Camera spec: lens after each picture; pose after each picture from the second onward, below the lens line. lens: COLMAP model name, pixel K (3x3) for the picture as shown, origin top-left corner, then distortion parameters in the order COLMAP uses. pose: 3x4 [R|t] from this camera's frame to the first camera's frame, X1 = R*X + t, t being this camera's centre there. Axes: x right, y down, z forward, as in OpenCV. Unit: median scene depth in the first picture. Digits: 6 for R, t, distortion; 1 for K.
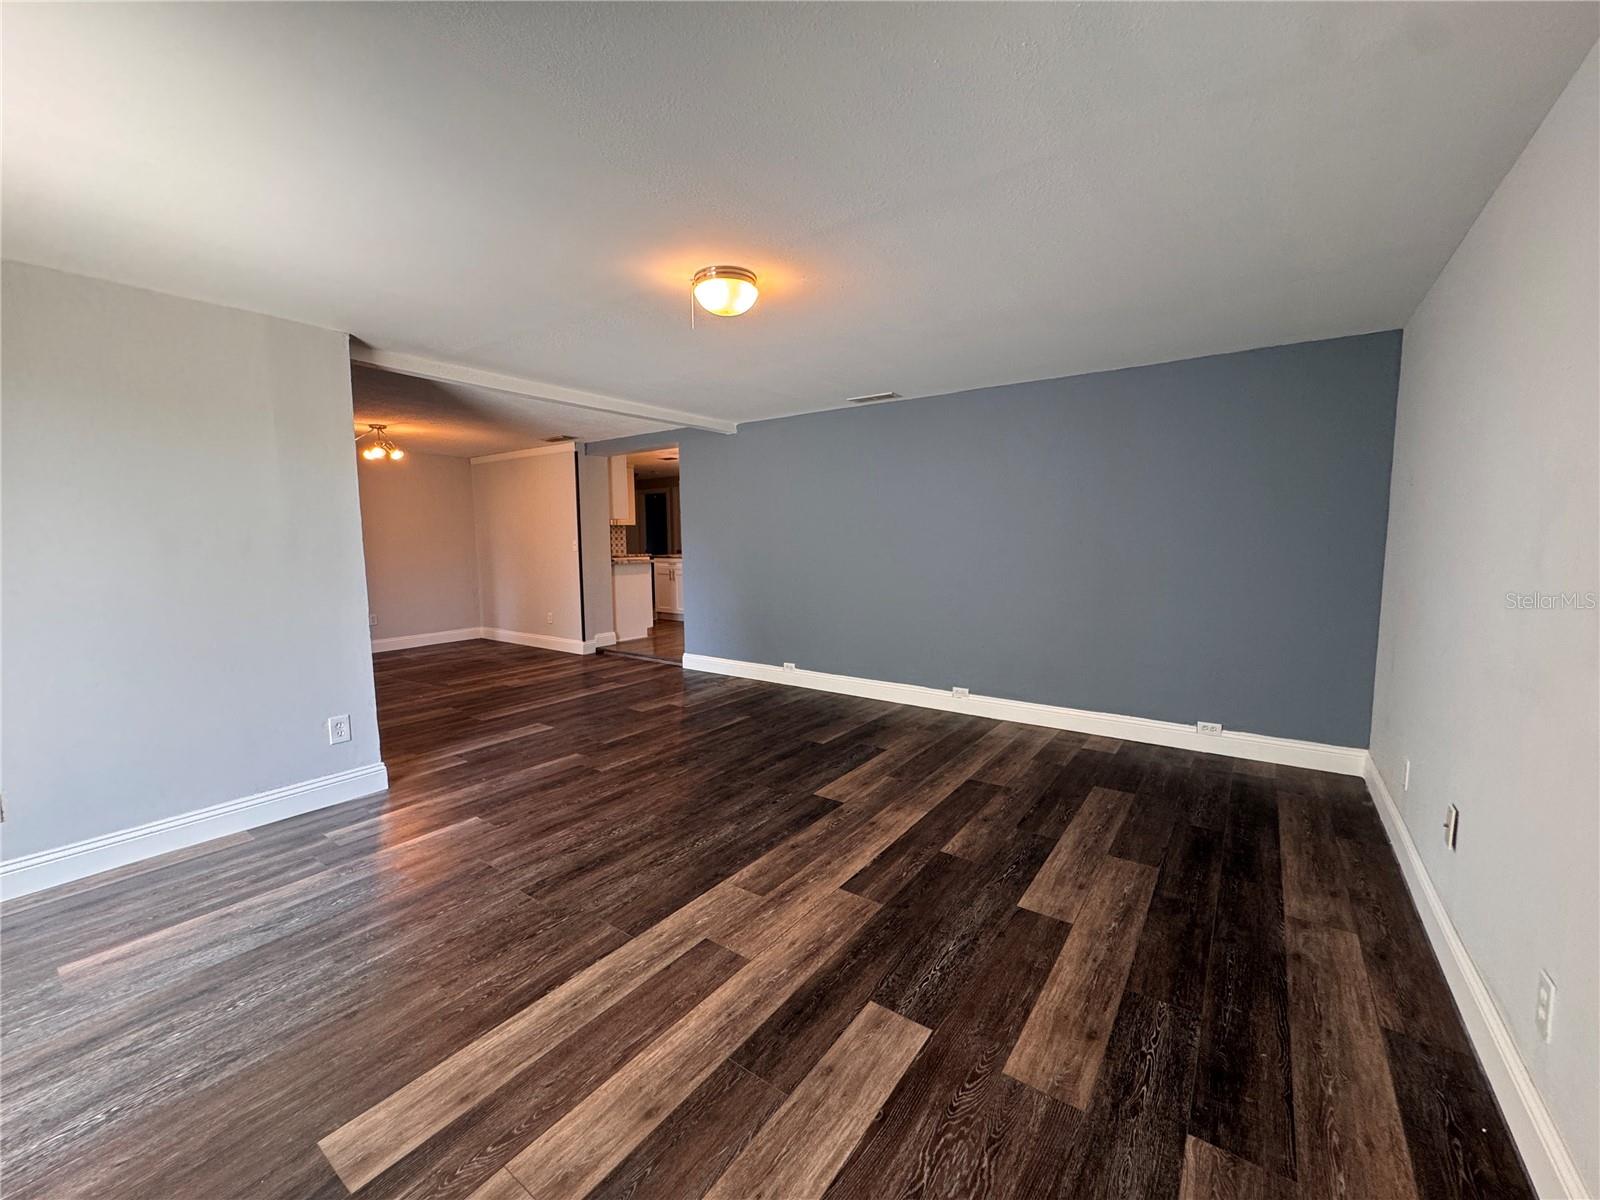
lens RADIAL K [[639.9, 0, 800.0], [0, 639.9, 600.0], [0, 0, 1]] dist [-0.000229, 0.000061]
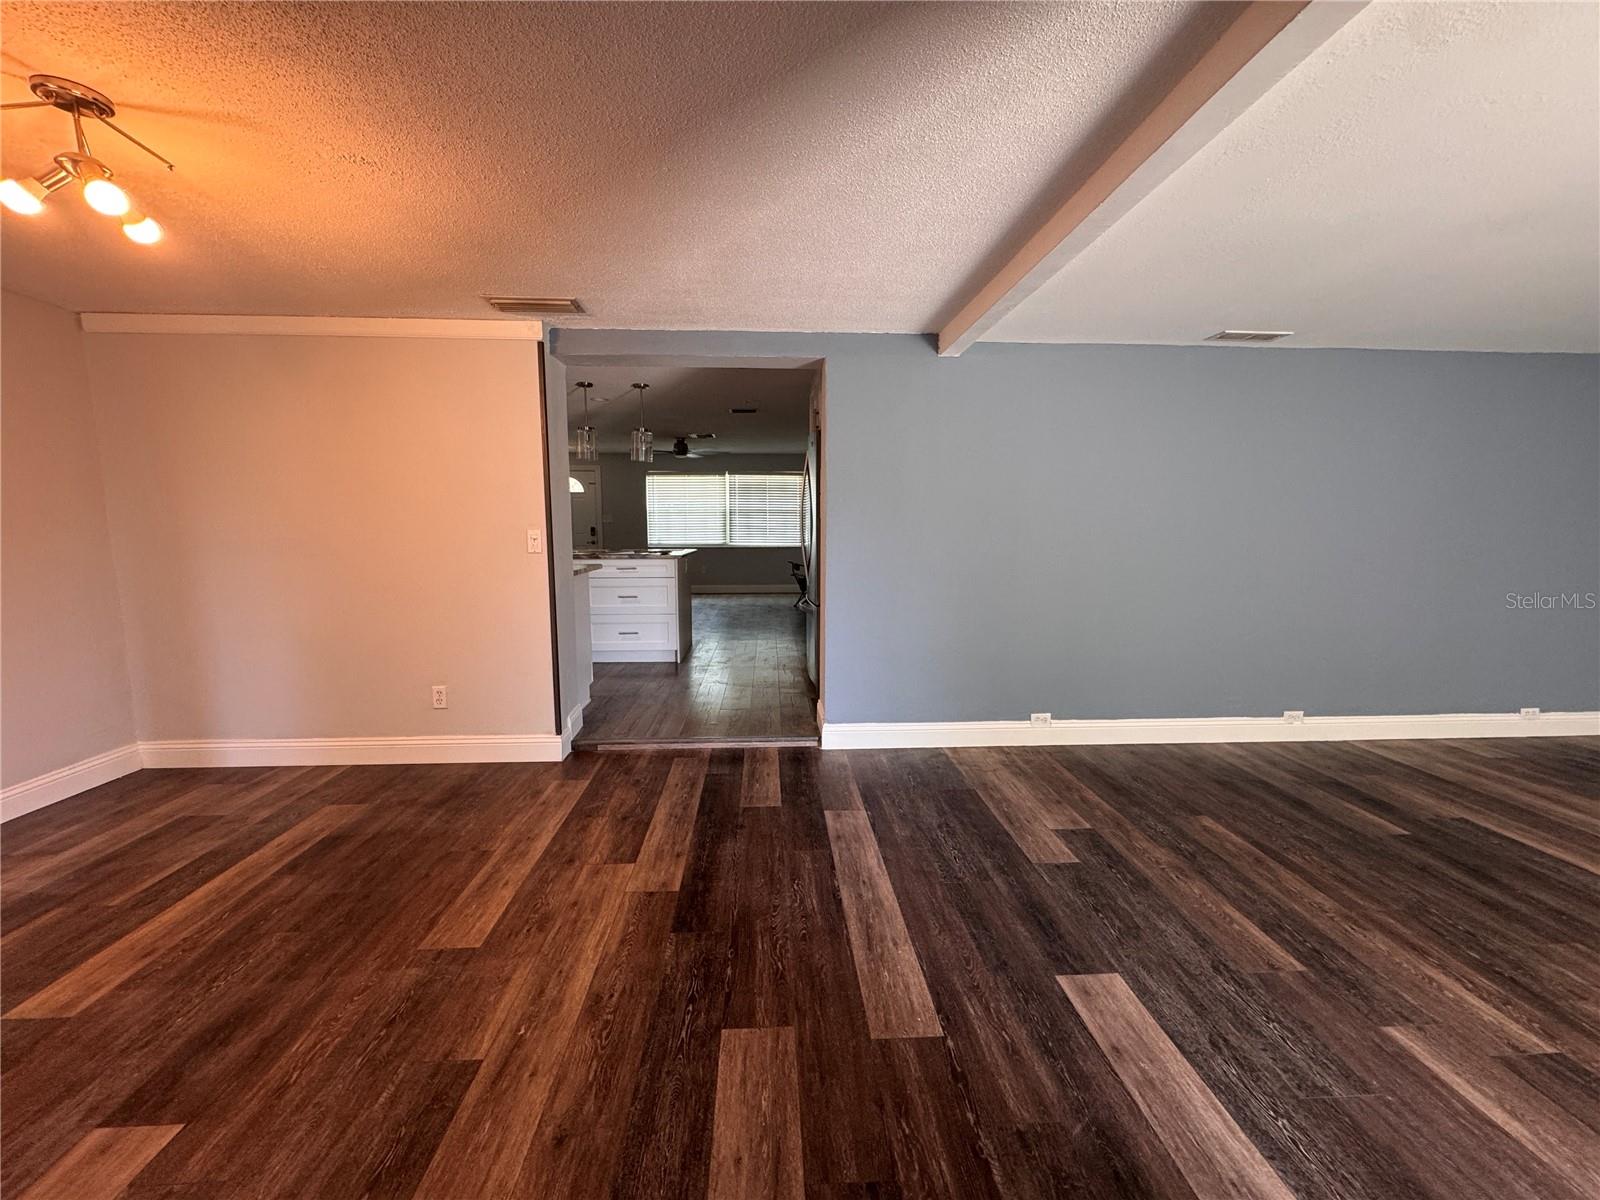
lens RADIAL K [[639.9, 0, 800.0], [0, 639.9, 600.0], [0, 0, 1]] dist [-0.000229, 0.000061]
pose [[0.777218, -0.065762, 0.625786, -0.789528], [0.053950, 0.997826, 0.037854, -0.075326], [-0.626915, 0.004341, 0.779076, 0.789012]]
